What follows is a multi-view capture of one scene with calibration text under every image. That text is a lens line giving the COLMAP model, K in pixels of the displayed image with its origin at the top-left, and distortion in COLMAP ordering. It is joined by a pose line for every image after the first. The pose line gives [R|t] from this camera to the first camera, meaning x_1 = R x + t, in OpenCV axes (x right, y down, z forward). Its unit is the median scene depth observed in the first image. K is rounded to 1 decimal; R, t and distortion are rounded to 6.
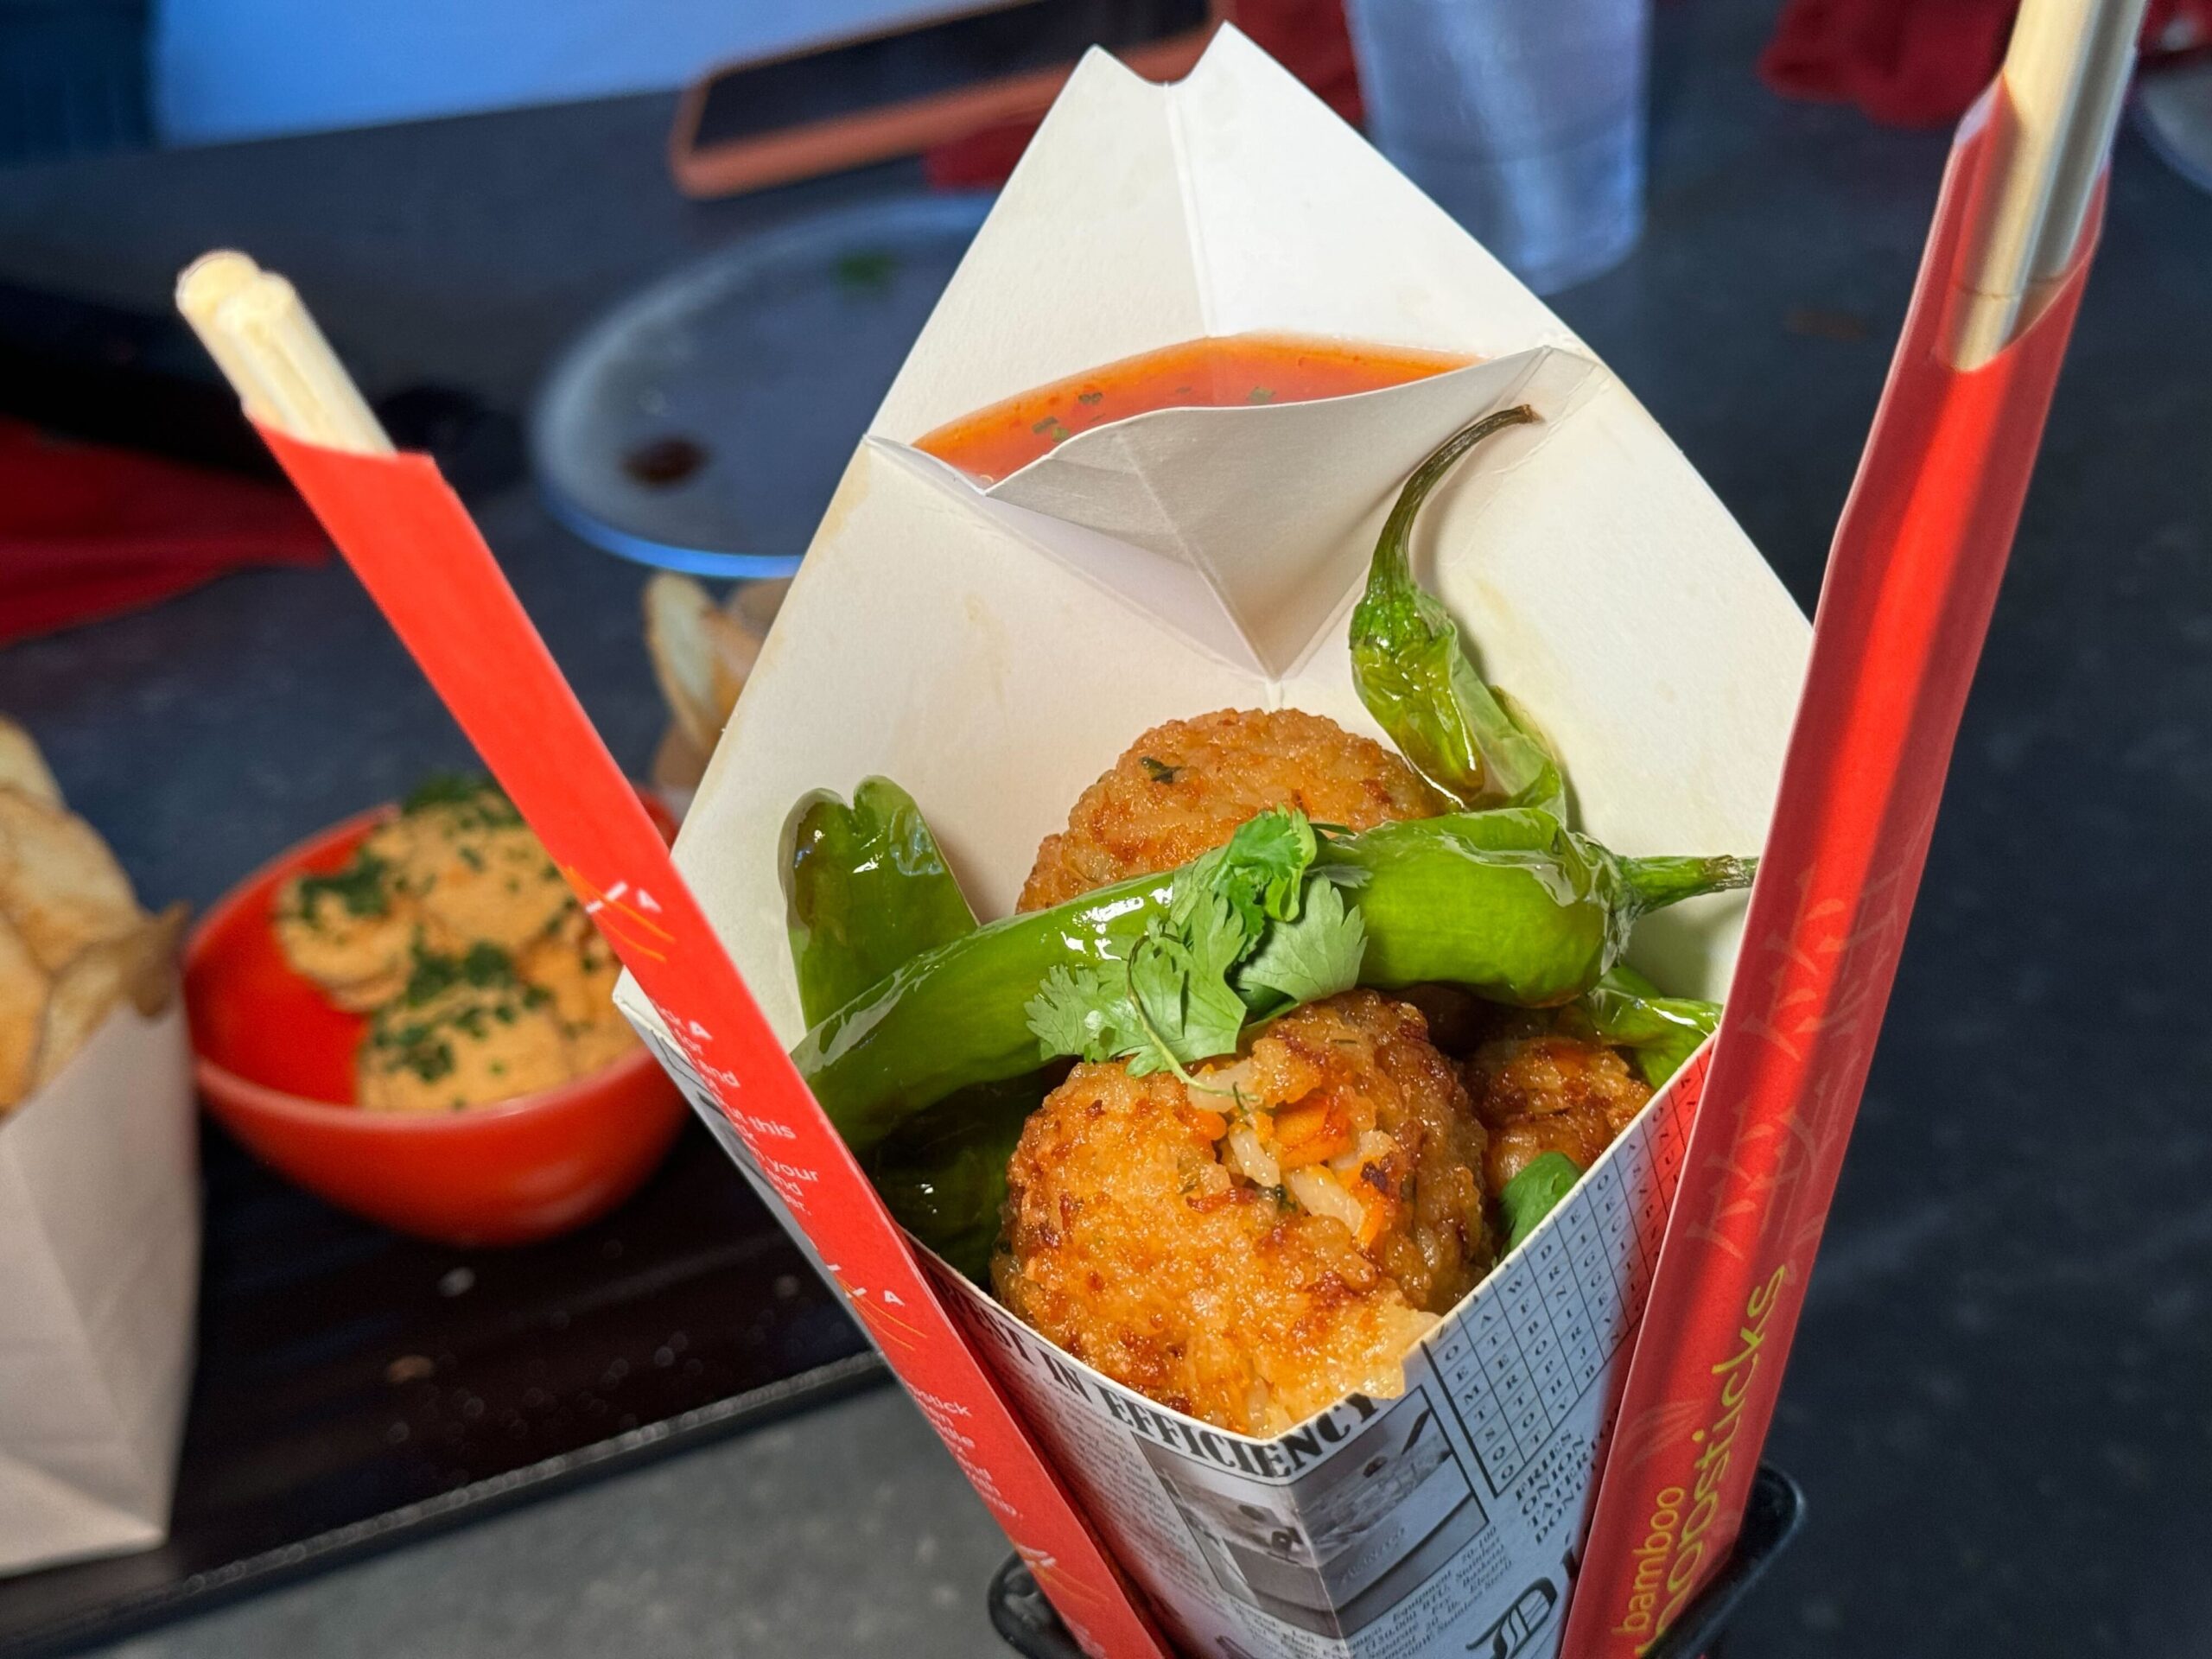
lens RADIAL K [[3316.0, 0, 1105.6], [0, 3316.0, 637.5], [0, 0, 1]] dist [-0.002999, 0.030395]
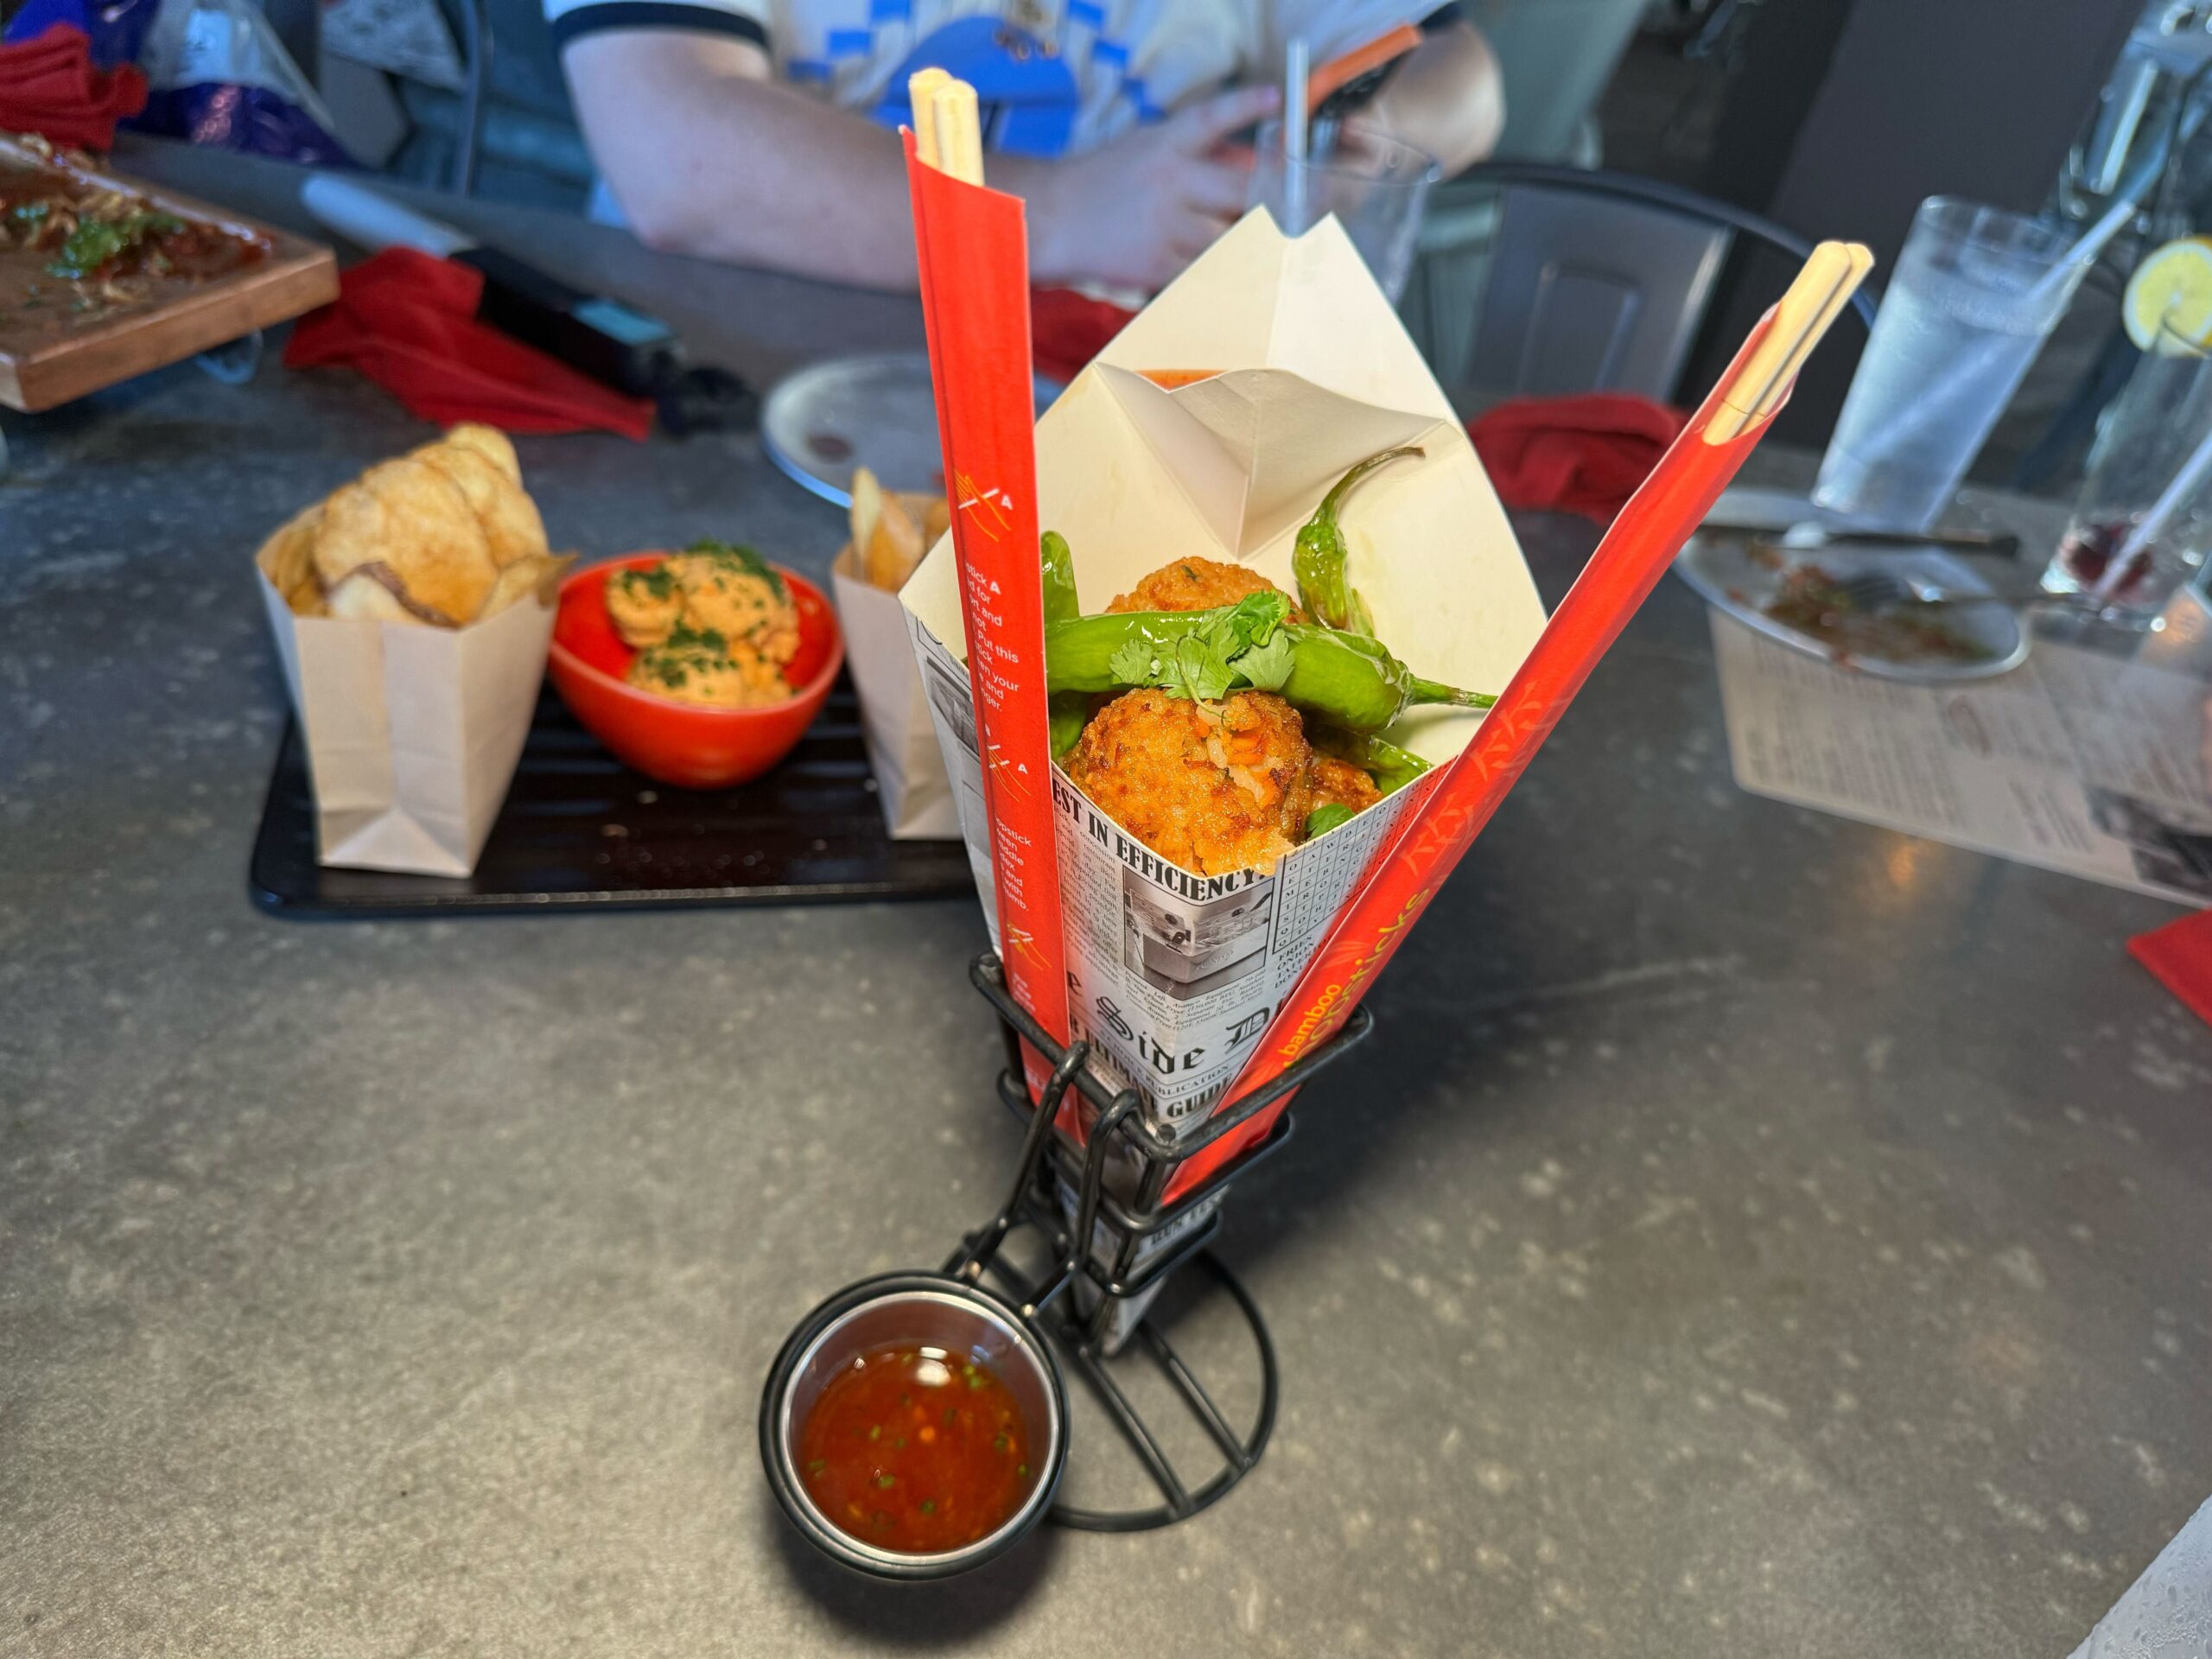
lens RADIAL K [[1672.9, 0, 1124.7], [0, 1672.9, 830.5], [0, 0, 1]] dist [-0.018505, -0.011461]
pose [[0.948499, 0.274922, 0.157375, -0.143540], [-0.284559, 0.957741, 0.041940, 0.166105], [-0.139194, -0.084563, 0.986648, 0.018161]]
